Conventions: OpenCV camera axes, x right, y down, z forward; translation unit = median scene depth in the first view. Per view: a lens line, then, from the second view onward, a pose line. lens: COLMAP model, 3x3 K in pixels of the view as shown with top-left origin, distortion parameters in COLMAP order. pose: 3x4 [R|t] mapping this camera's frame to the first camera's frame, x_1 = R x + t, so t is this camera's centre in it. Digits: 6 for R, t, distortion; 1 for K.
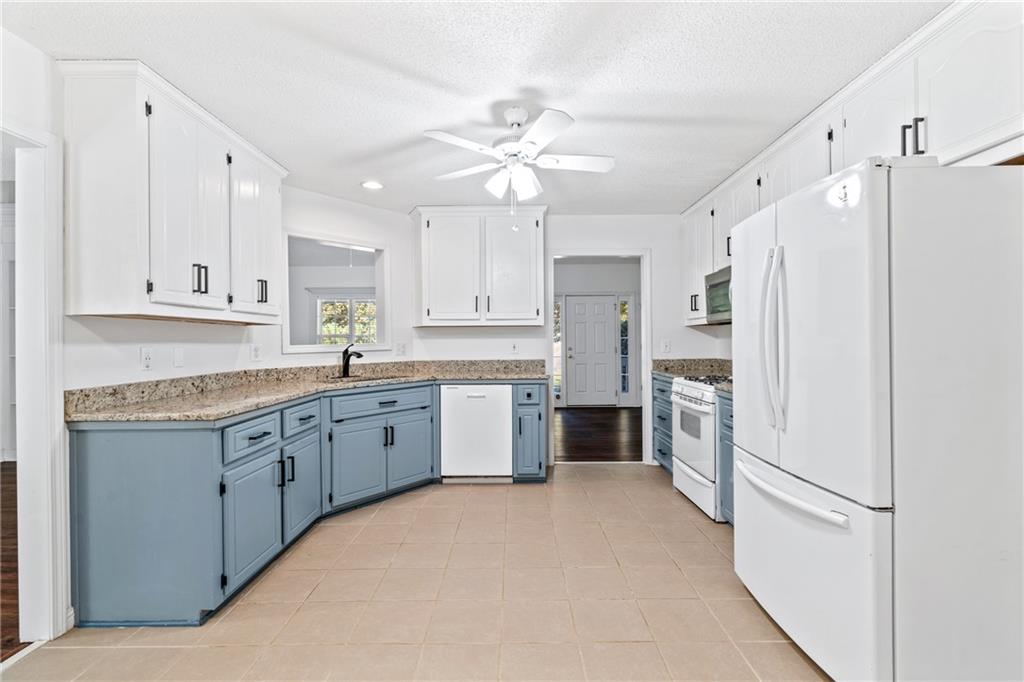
lens RADIAL K [[469.0, 0, 512.9], [0, 469.0, 343.5], [0, 0, 1]] dist [-0.001109, 0.001331]
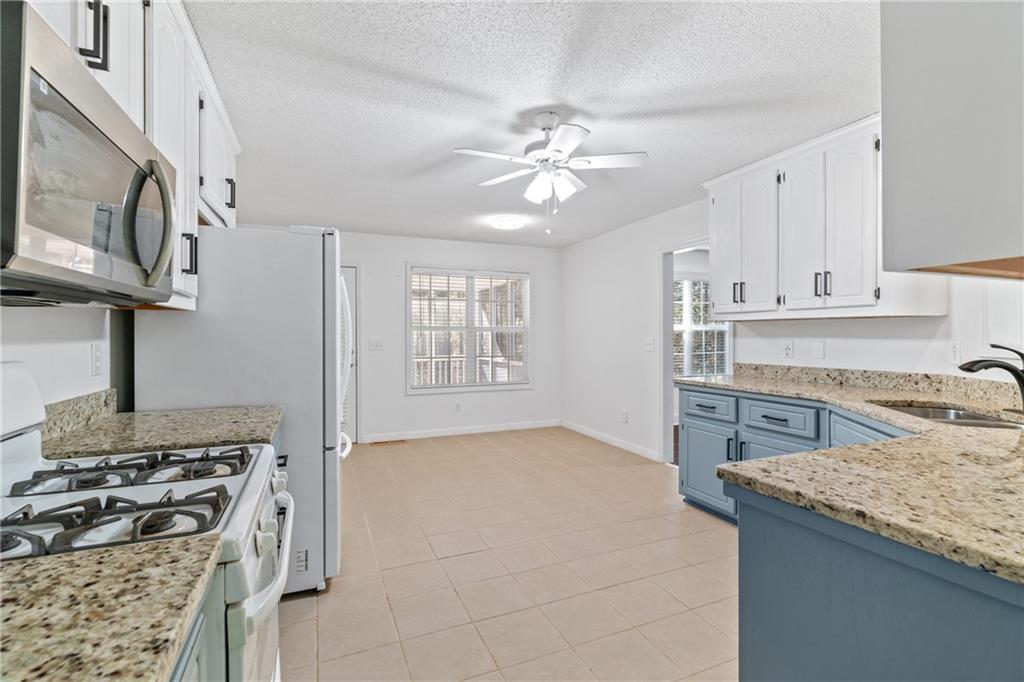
lens RADIAL K [[469.0, 0, 511.7], [0, 469.0, 336.7], [0, 0, 1]] dist [-0.001109, 0.001331]
pose [[-0.917501, 0.015152, -0.397446, 0.399531], [0.010658, 0.999852, 0.013514, -0.024590], [0.397592, 0.008163, -0.917526, 1.566669]]
